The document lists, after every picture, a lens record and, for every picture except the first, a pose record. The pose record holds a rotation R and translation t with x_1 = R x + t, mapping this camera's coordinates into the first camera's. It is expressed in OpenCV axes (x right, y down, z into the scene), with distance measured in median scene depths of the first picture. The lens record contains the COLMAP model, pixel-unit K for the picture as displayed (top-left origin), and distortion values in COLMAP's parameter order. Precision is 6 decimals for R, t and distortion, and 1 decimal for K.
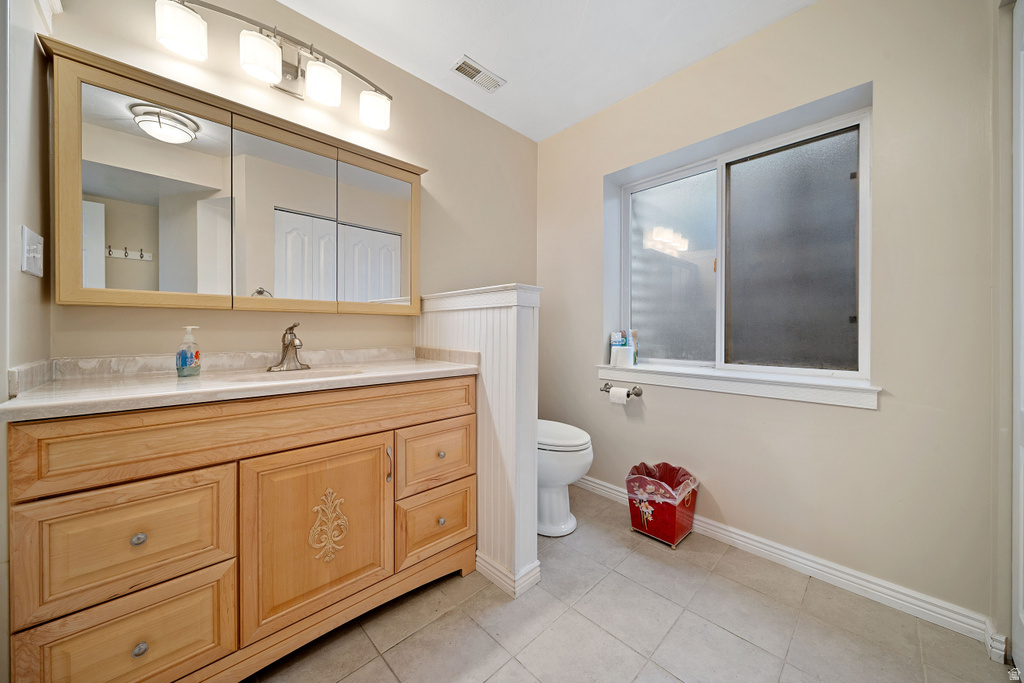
lens RADIAL K [[358.7, 0, 515.8], [0, 358.7, 331.4], [0, 0, 1]] dist [-0.001327, -0.000530]
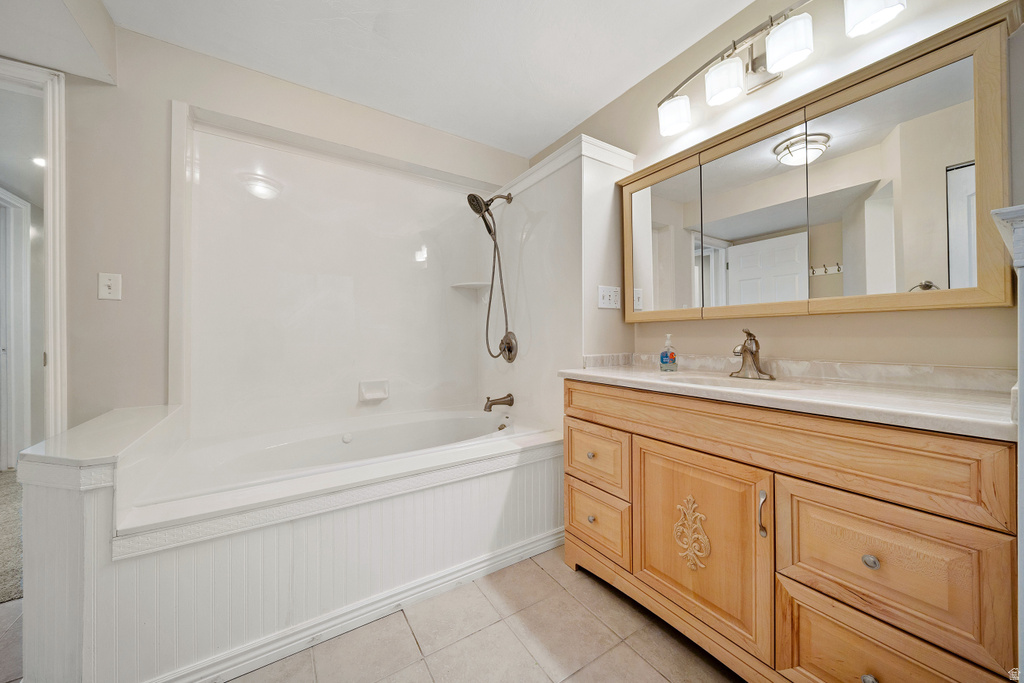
lens RADIAL K [[358.7, 0, 514.8], [0, 358.7, 339.4], [0, 0, 1]] dist [-0.001327, -0.000530]
pose [[-0.188013, 0.001816, -0.982165, 0.528268], [-0.004236, 0.999987, 0.002660, 0.004039], [0.982157, 0.004660, -0.188003, 0.682401]]
